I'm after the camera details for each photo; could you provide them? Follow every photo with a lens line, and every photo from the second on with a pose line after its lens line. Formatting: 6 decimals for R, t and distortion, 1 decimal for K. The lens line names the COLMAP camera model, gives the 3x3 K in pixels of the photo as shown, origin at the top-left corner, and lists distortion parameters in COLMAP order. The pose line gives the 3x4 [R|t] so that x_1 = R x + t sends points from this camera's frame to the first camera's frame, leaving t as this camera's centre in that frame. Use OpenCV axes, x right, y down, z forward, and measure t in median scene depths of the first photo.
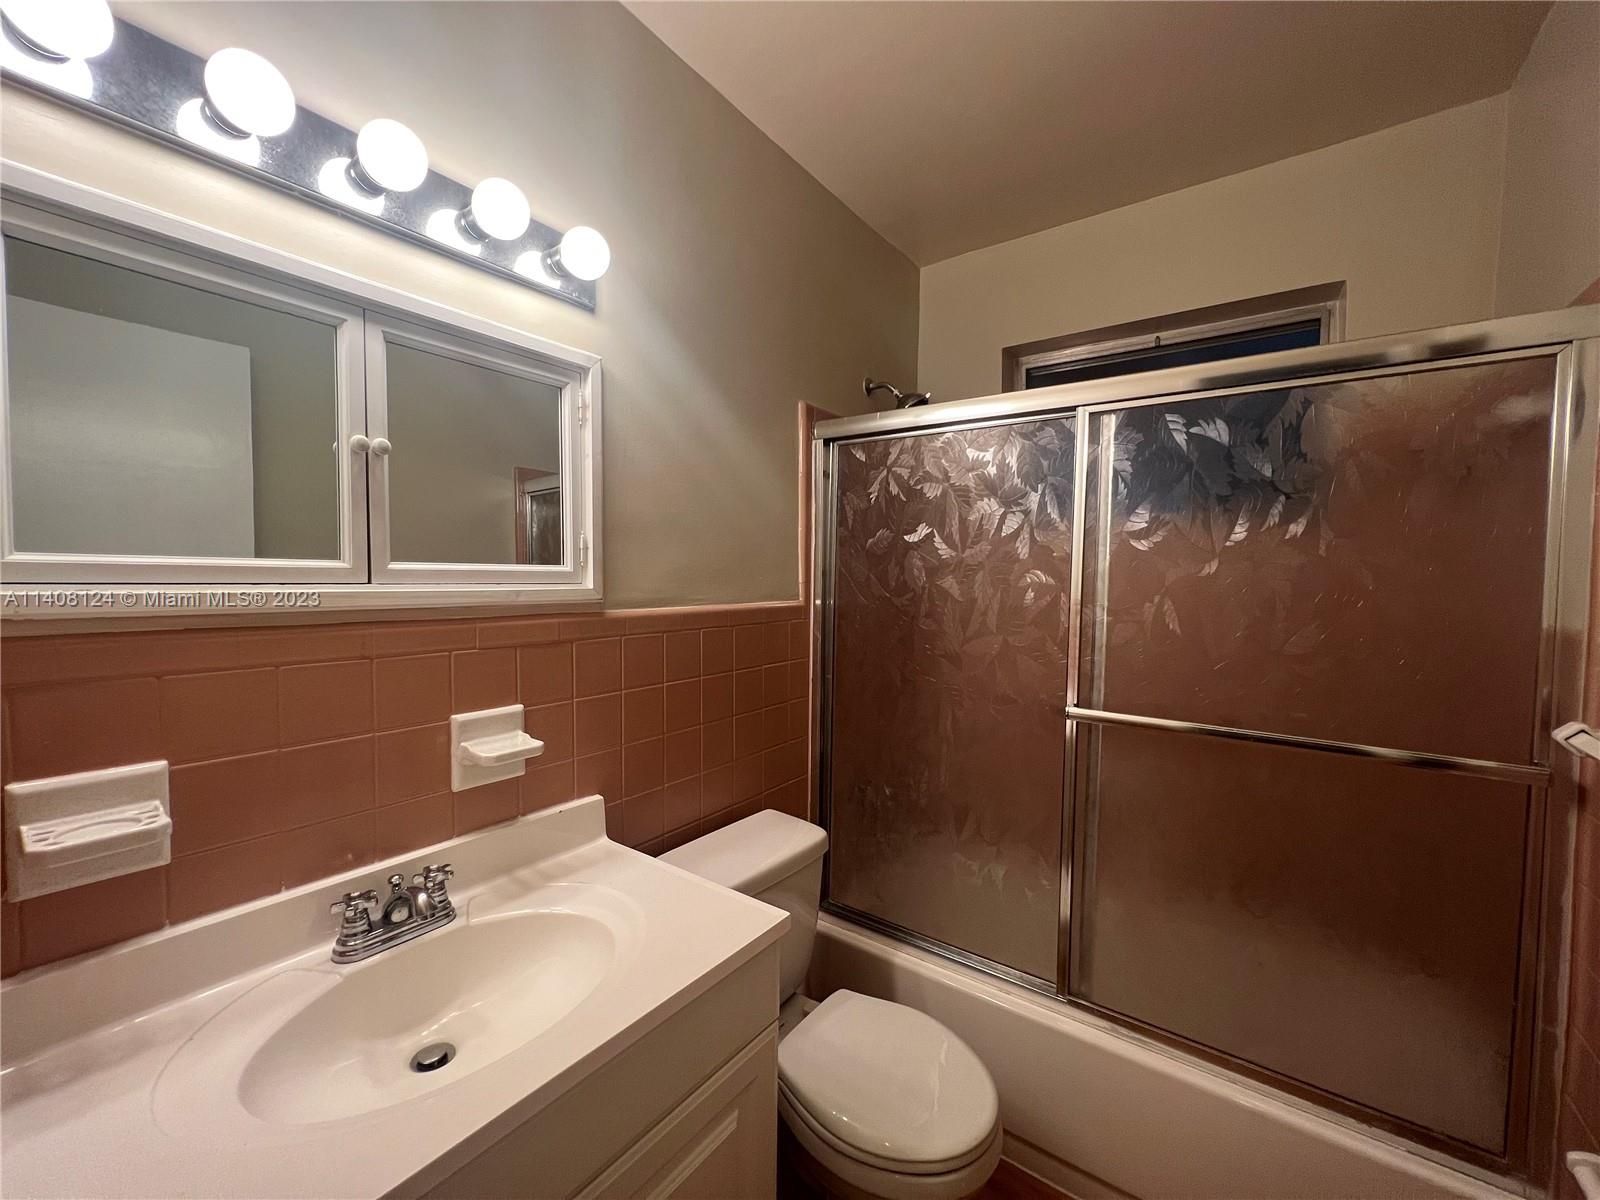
lens RADIAL K [[639.9, 0, 799.3], [0, 639.9, 601.9], [0, 0, 1]] dist [-0.002141, 0.001167]
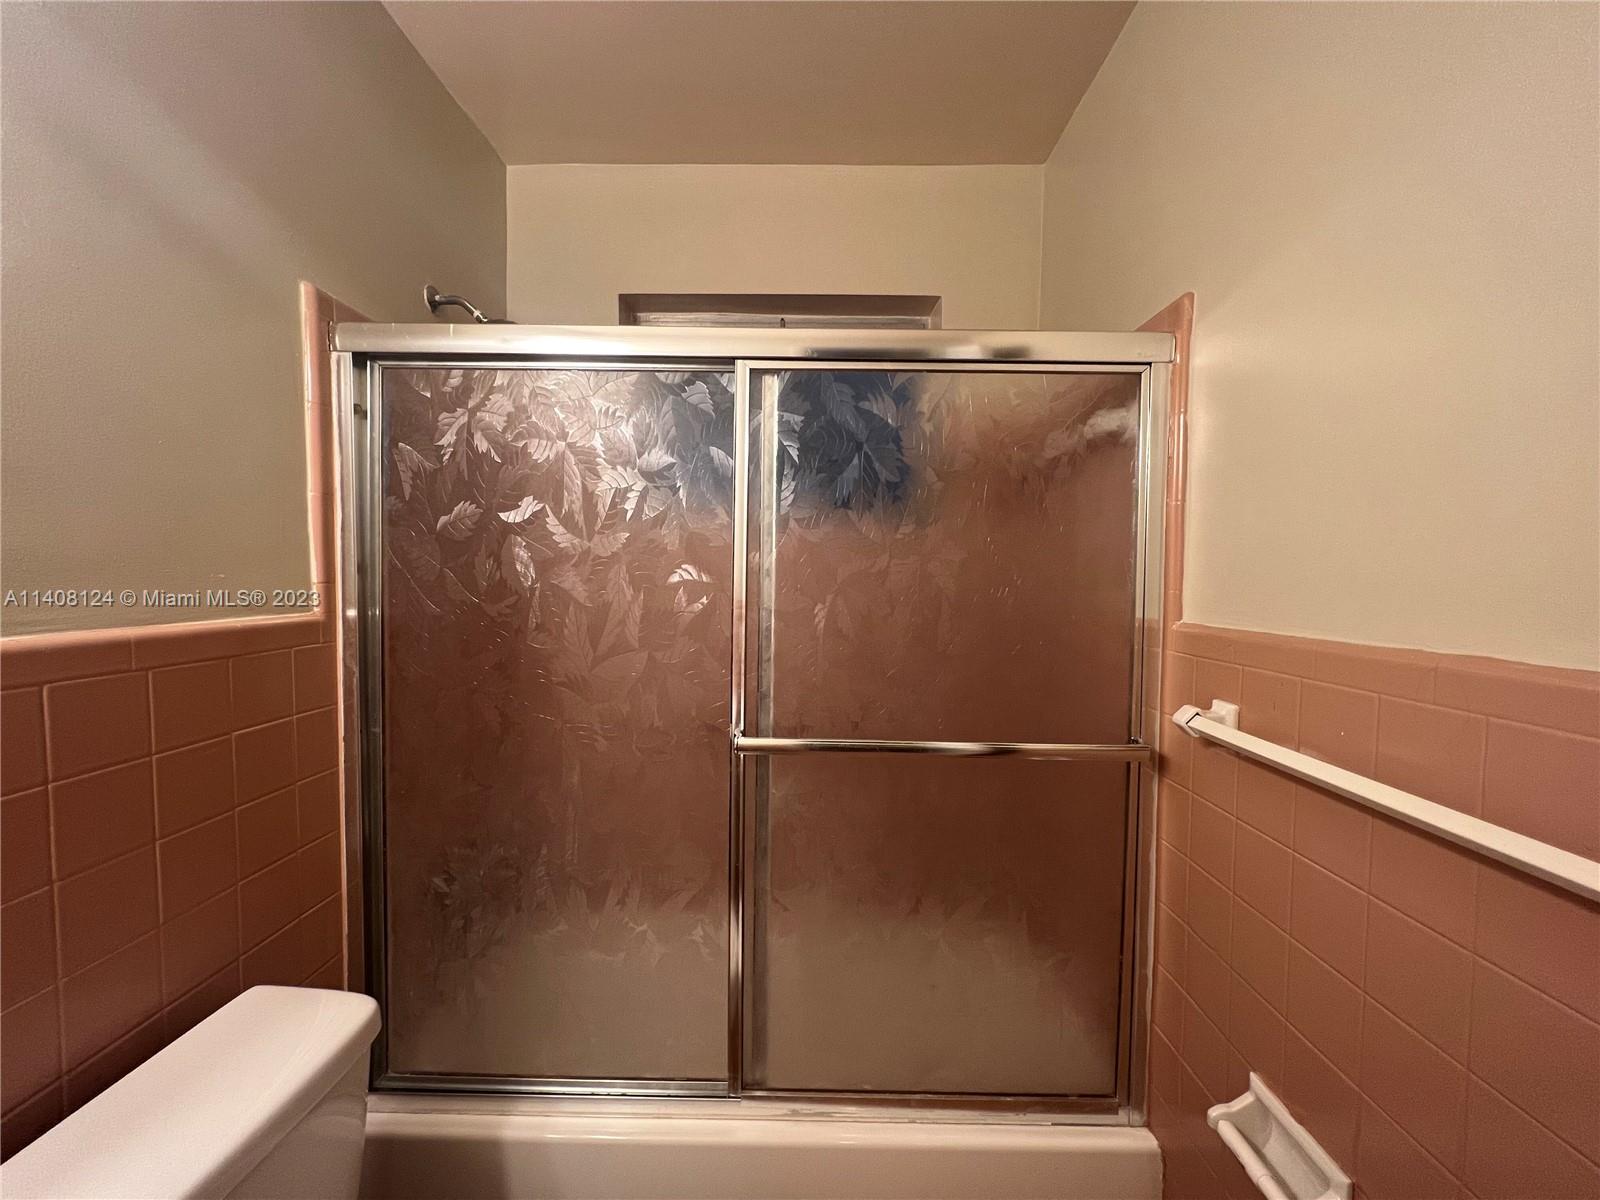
lens RADIAL K [[639.9, 0, 800.1], [0, 639.9, 603.7], [0, 0, 1]] dist [-0.002141, 0.001167]
pose [[0.810216, -0.028204, 0.585453, 0.021714], [0.023807, 0.999601, 0.015209, -0.009813], [-0.585648, 0.001616, 0.810564, 0.269089]]
